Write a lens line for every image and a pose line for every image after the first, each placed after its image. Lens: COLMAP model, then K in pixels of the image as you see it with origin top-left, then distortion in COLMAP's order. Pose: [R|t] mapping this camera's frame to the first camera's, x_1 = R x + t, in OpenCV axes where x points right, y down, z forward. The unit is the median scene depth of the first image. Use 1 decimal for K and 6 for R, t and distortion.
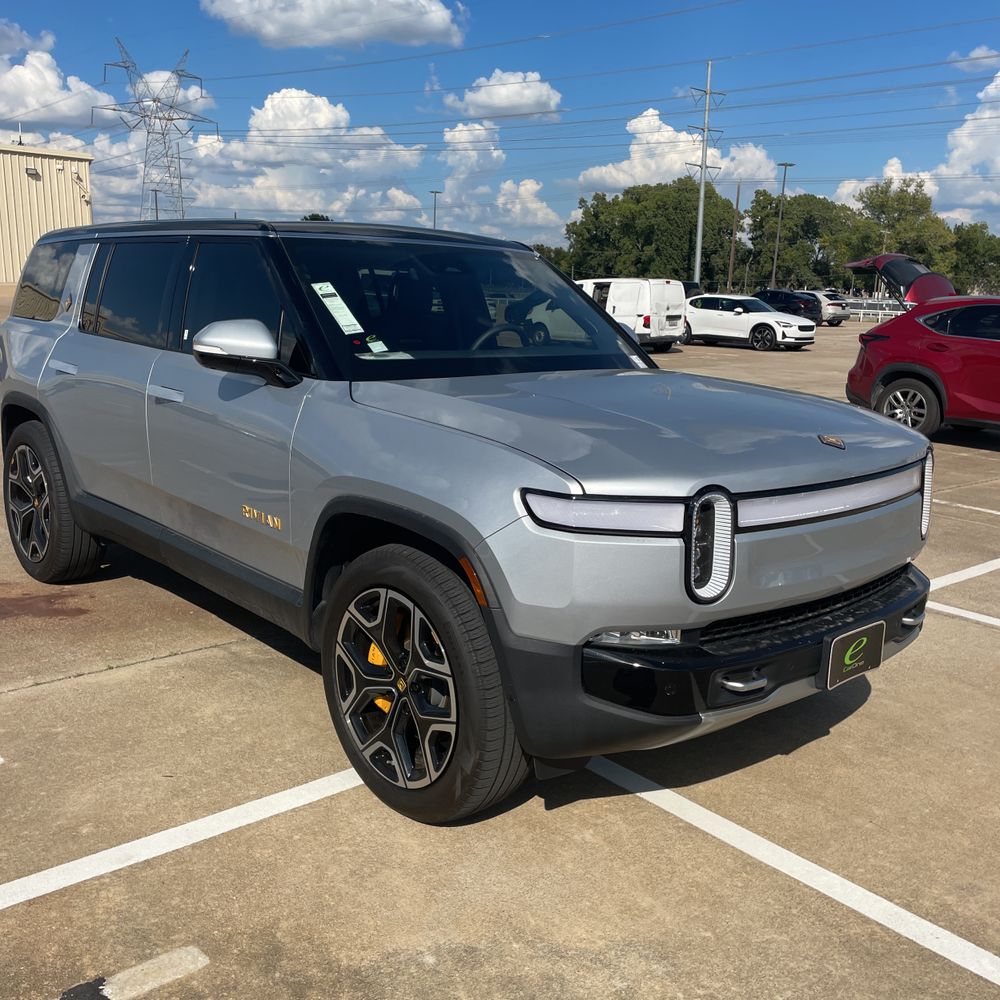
lens RADIAL K [[1013.3, 0, 513.8], [0, 1013.3, 513.4], [0, 0, 1]] dist [0.082224, -0.118964]
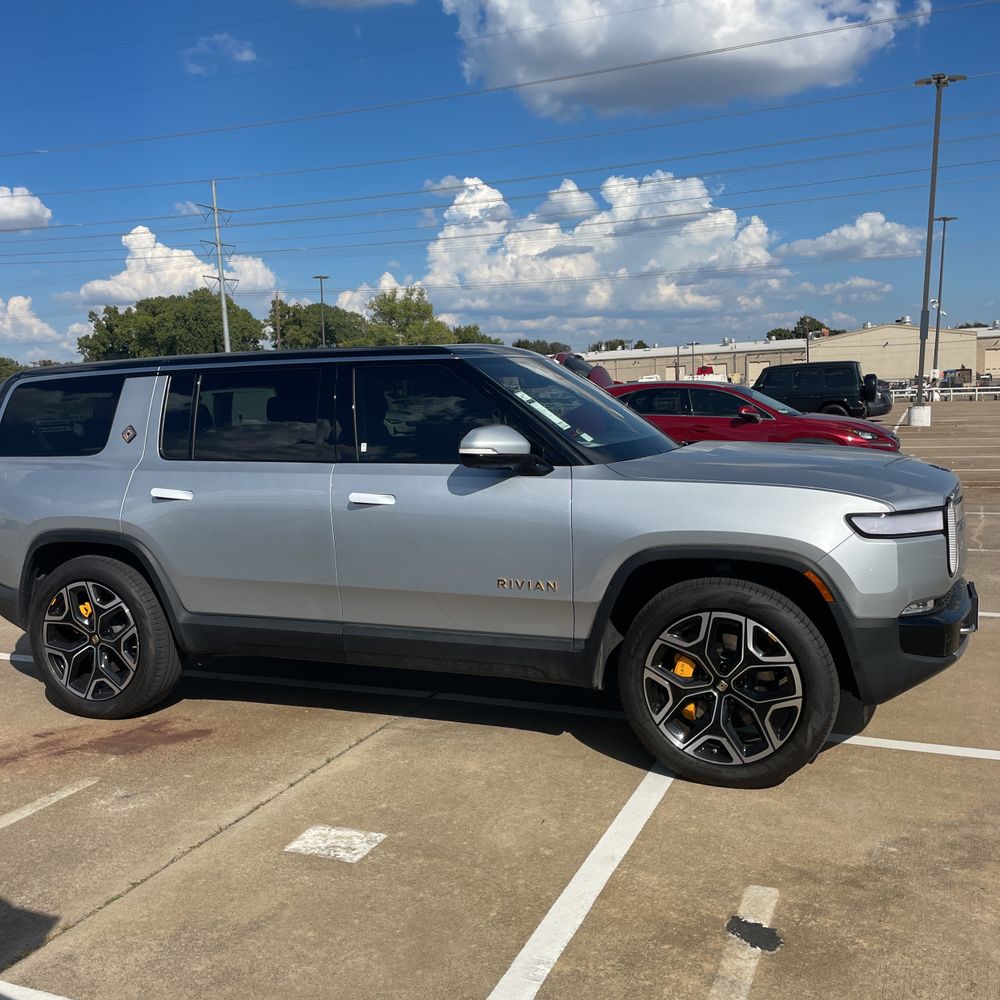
lens RADIAL K [[1009.9, 0, 495.1], [0, 1009.9, 505.3], [0, 0, 1]] dist [0.085109, -0.111834]
pose [[0.901325, -0.112523, 0.418273, -0.611739], [0.156535, 0.985021, -0.072325, -0.006920], [-0.403870, 0.130663, 0.905437, -0.061590]]
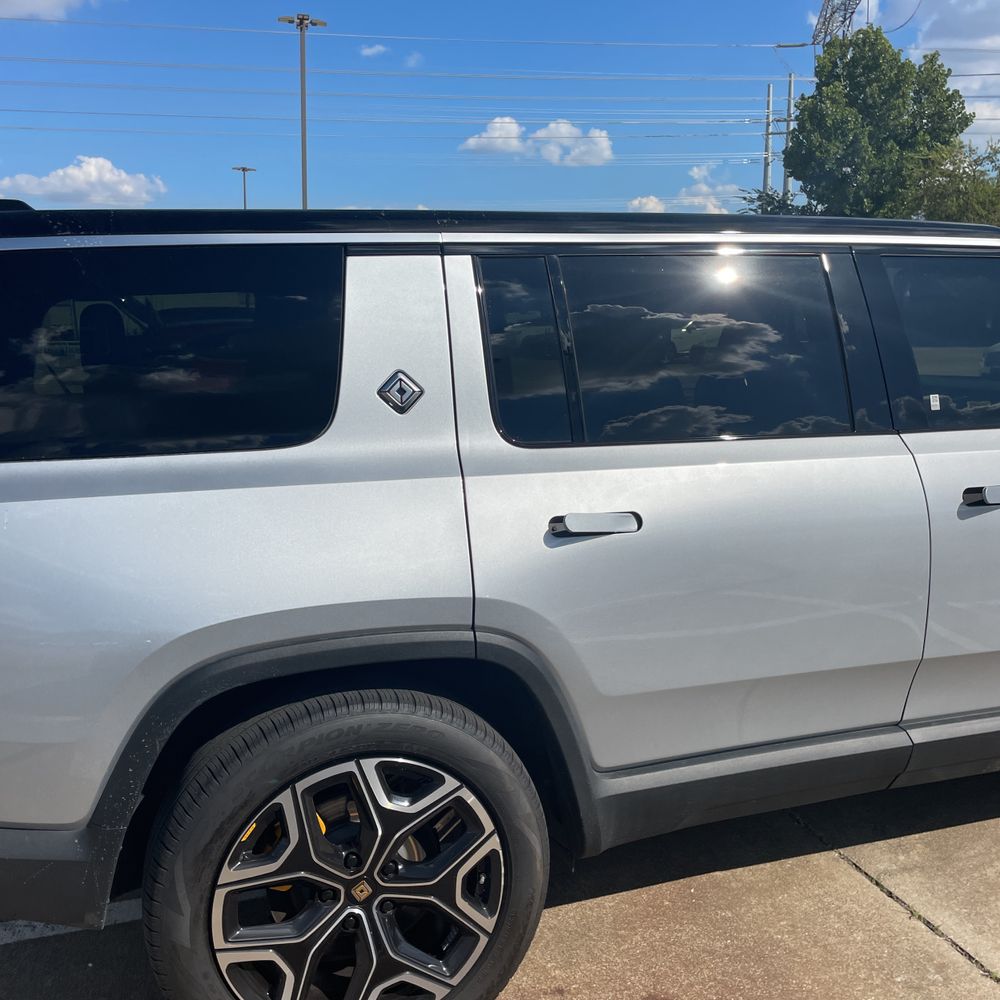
lens RADIAL K [[1012.7, 0, 501.7], [0, 1012.7, 524.4], [0, 0, 1]] dist [0.079893, -0.103834]
pose [[0.396480, -0.215760, 0.892329, -0.916482], [0.226675, 0.964903, 0.132591, -0.225926], [-0.889619, 0.149699, 0.431472, 0.898427]]
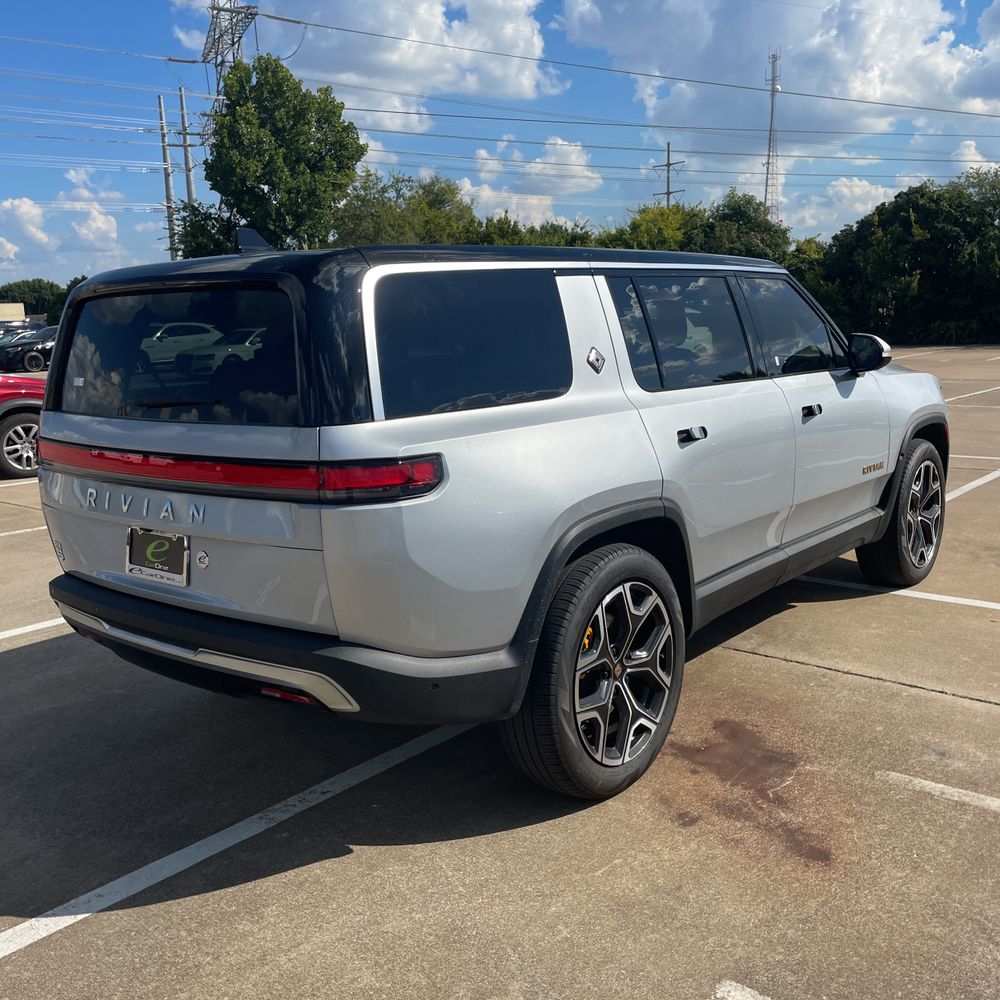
lens RADIAL K [[1011.5, 0, 511.2], [0, 1011.5, 503.5], [0, 0, 1]] dist [0.087262, -0.131181]
pose [[-0.154785, -0.203970, 0.966663, -1.249260], [0.241581, 0.940938, 0.237224, -0.329333], [-0.957956, 0.270246, -0.096368, 1.304425]]
